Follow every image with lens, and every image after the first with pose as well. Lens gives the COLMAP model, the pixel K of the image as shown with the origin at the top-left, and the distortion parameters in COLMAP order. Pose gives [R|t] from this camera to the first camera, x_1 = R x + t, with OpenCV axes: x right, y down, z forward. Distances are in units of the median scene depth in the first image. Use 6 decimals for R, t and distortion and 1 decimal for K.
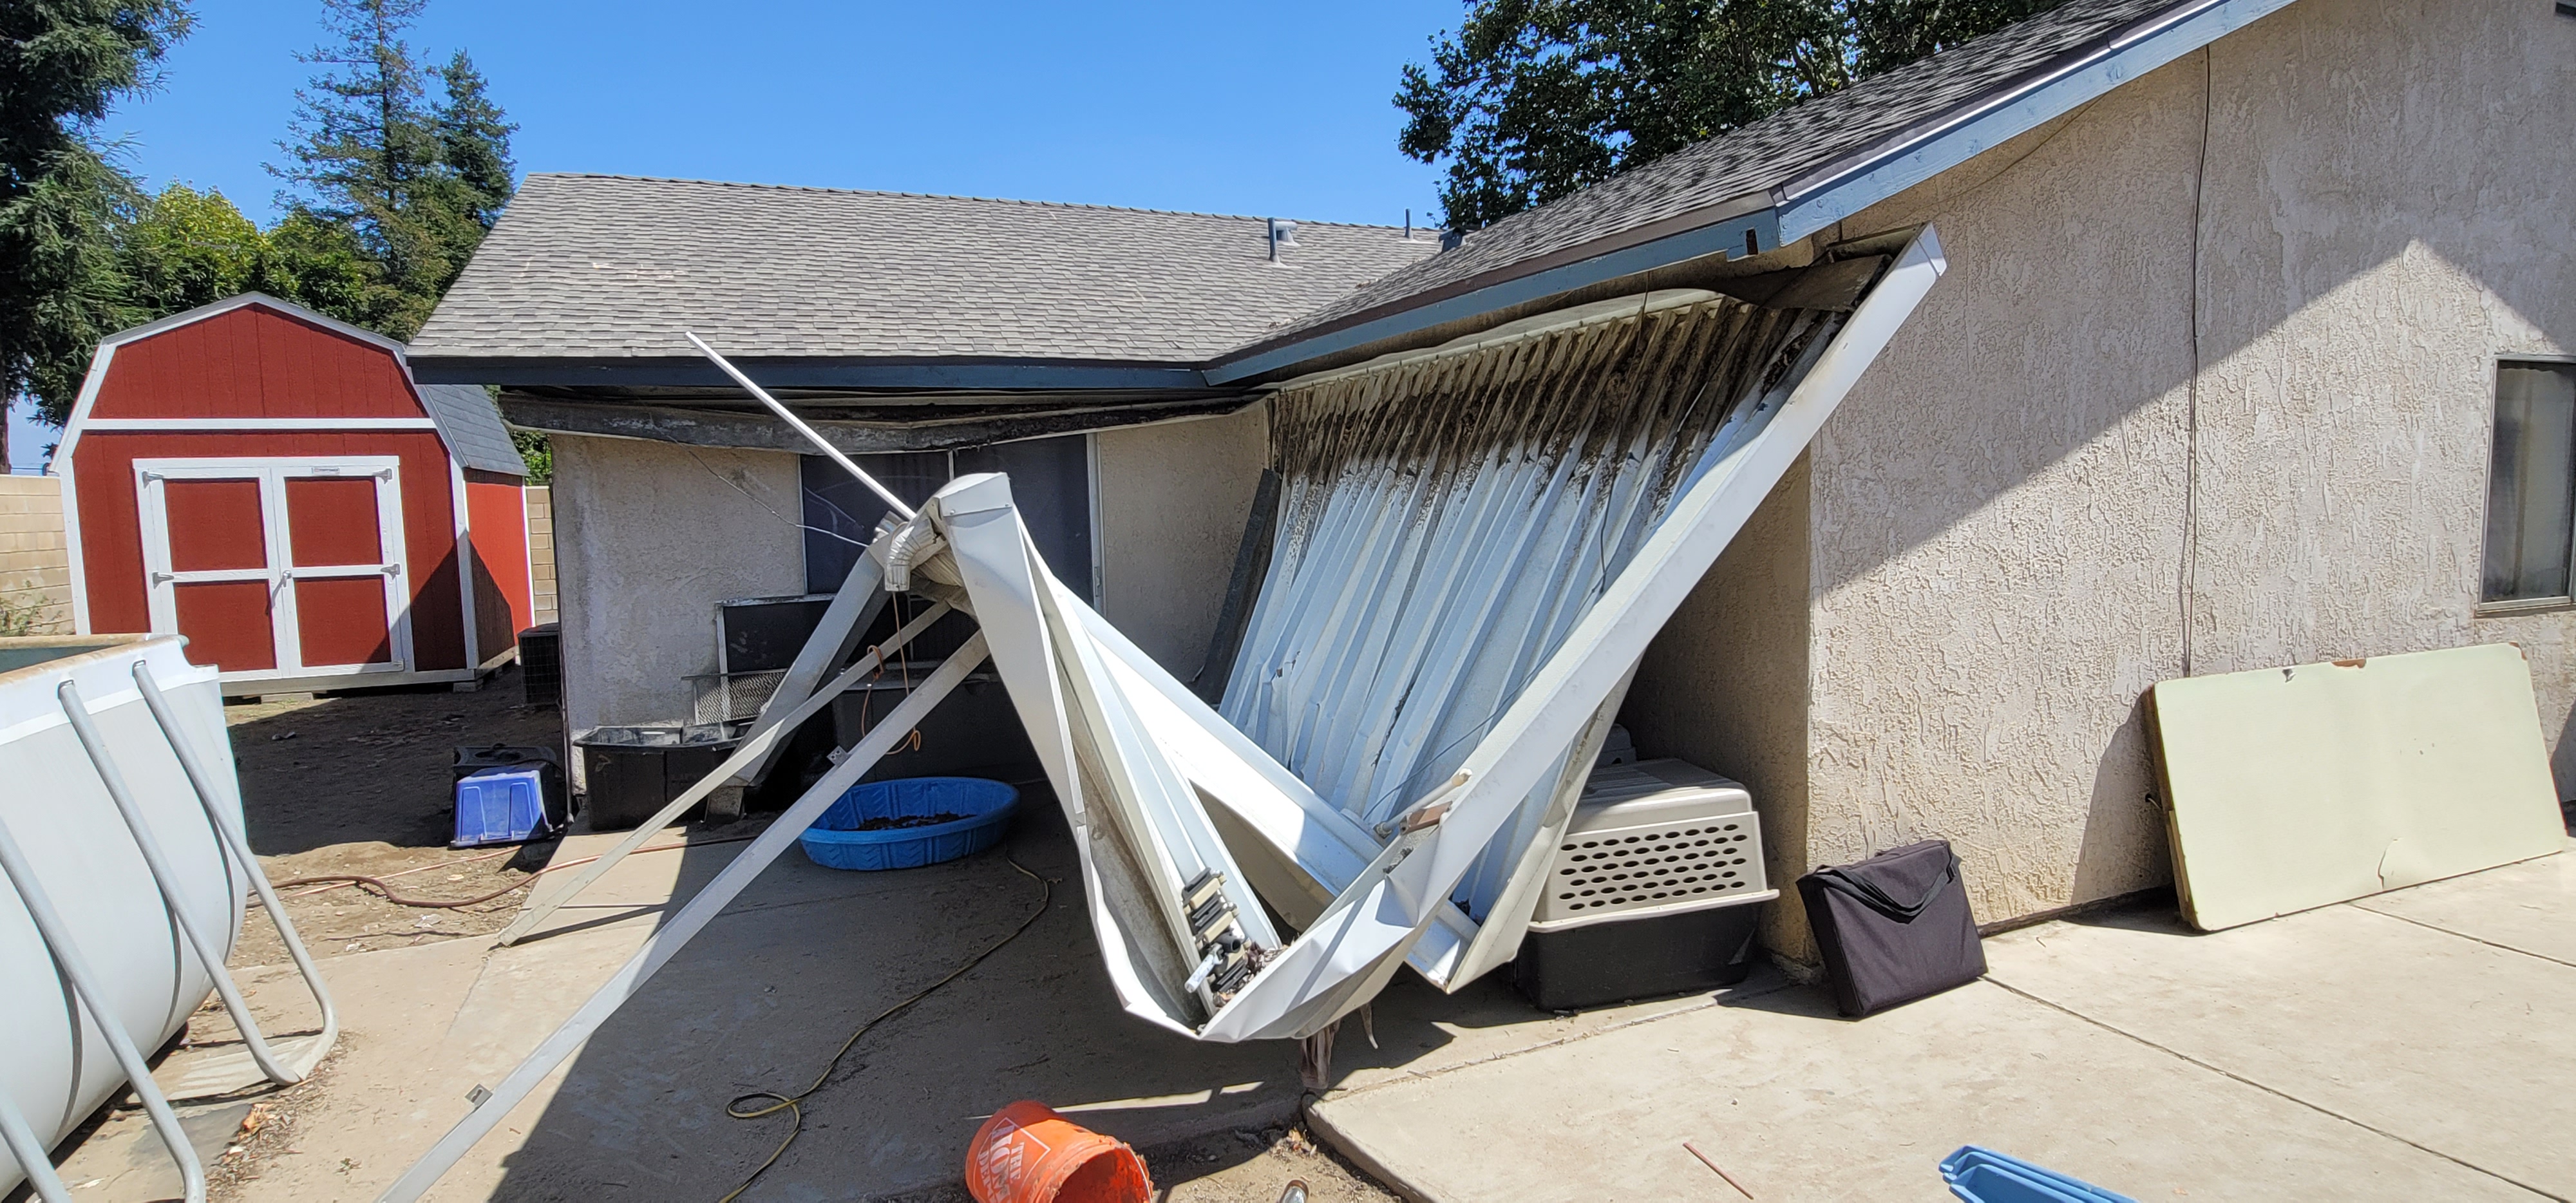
lens RADIAL K [[1283.6, 0, 1290.9], [0, 1283.6, 603.3], [0, 0, 1]] dist [-0.006666, 0.001440]
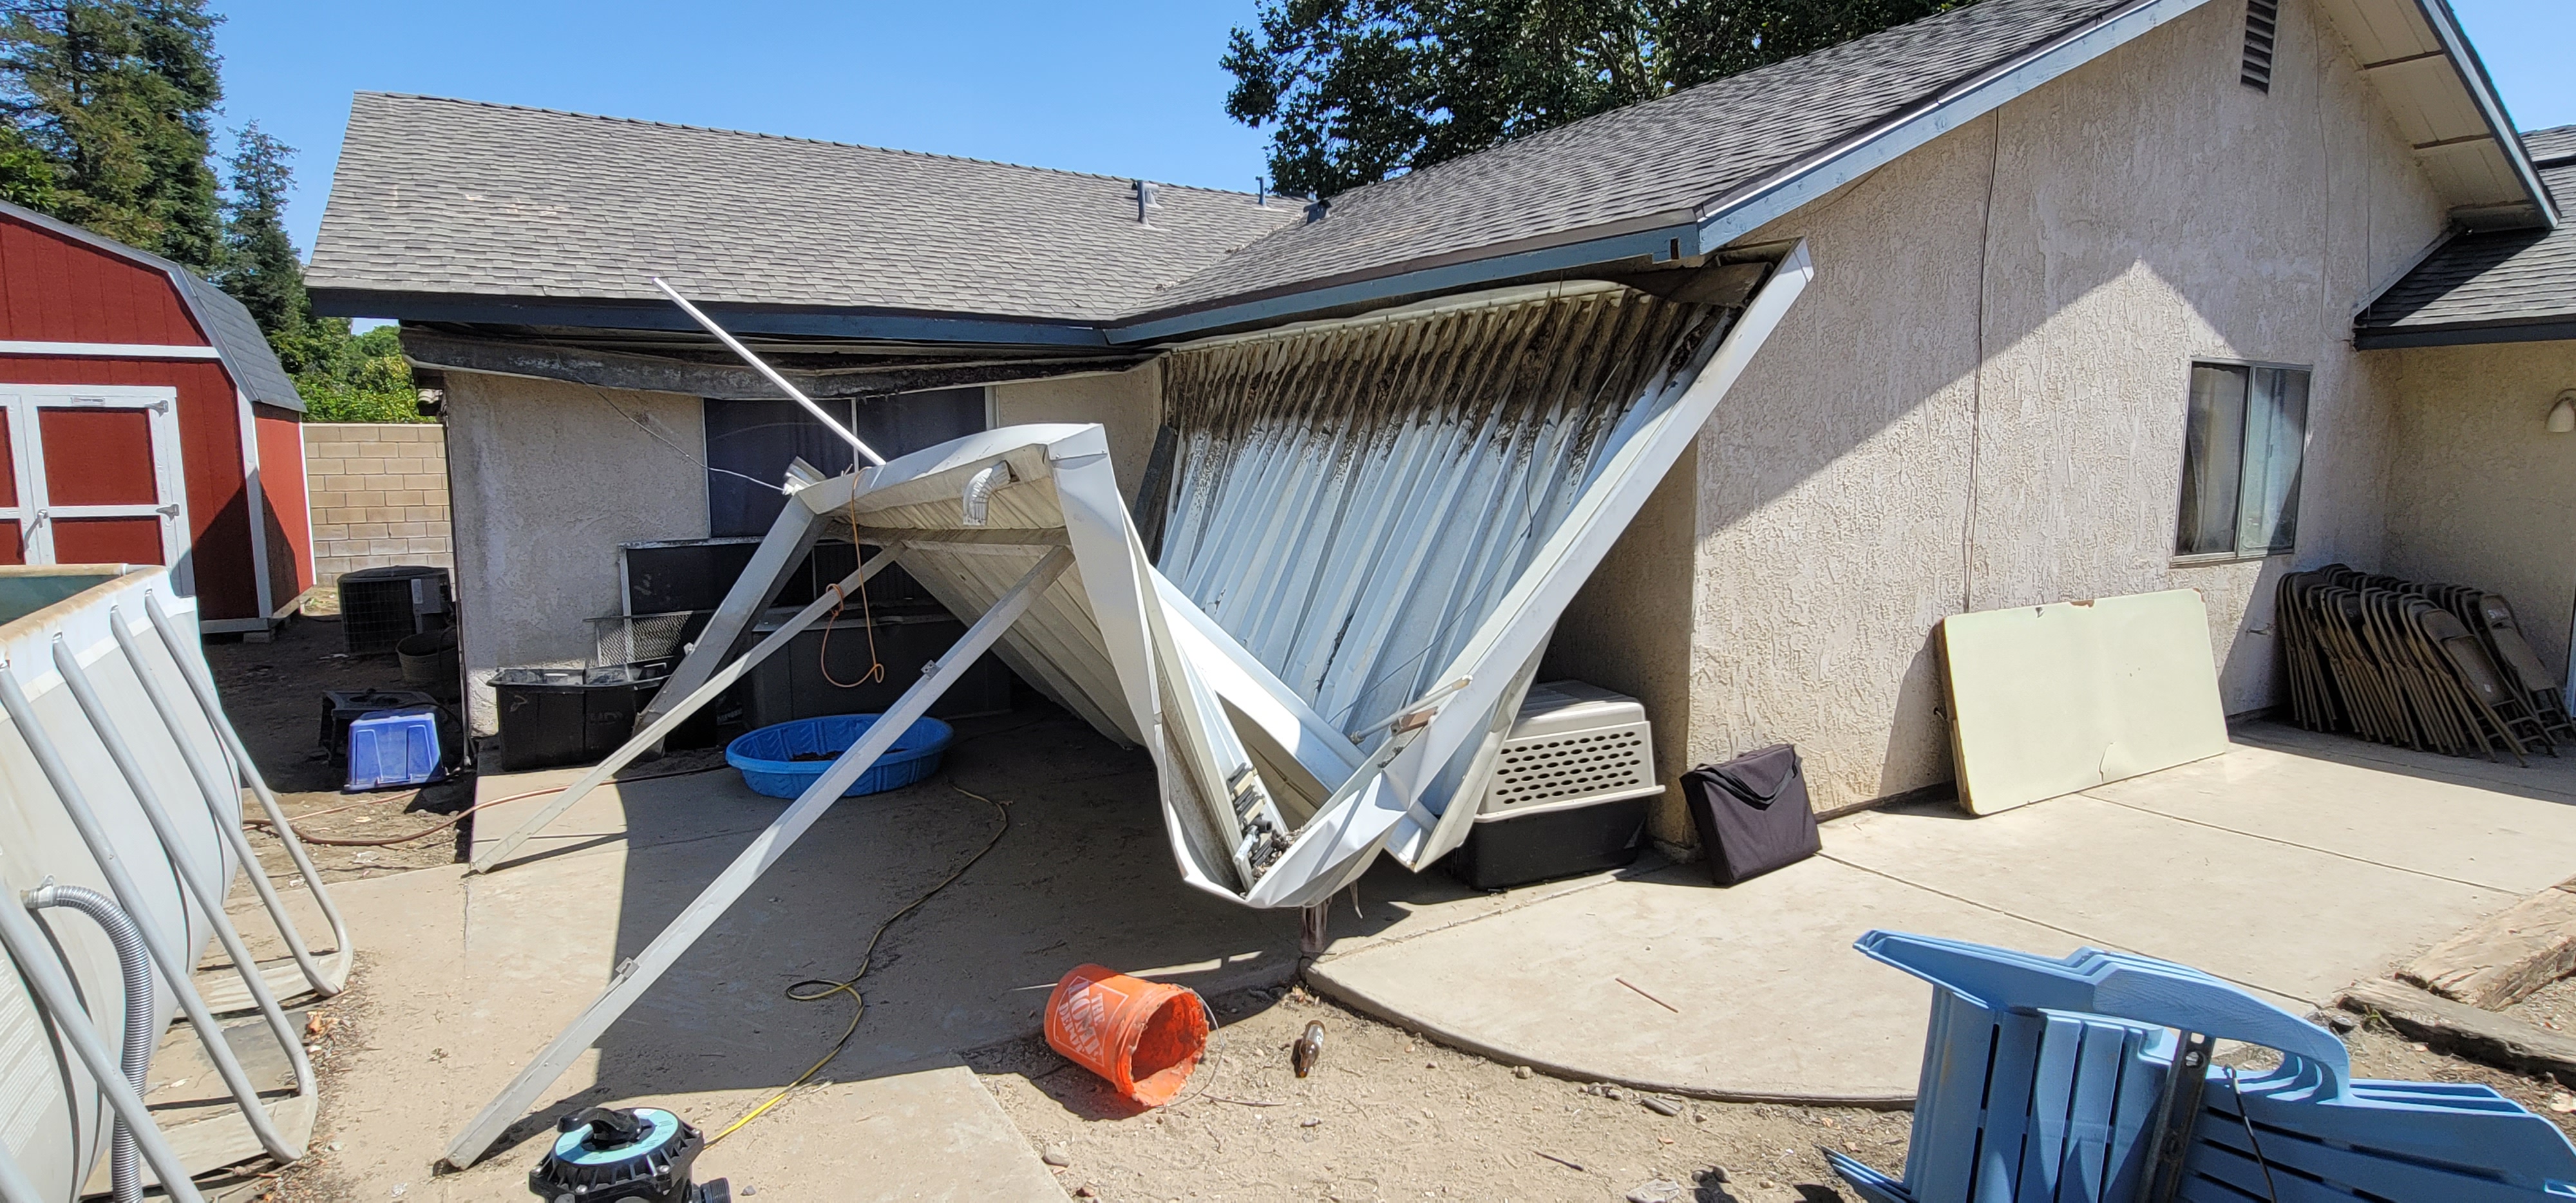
lens RADIAL K [[1283.6, 0, 1288.8], [0, 1283.6, 601.8], [0, 0, 1]] dist [-0.006666, 0.001440]
pose [[0.987196, 0.002607, 0.159489, -0.136073], [-0.007614, 0.999497, 0.030791, 0.013509], [-0.159329, -0.031611, 0.986719, -0.108968]]
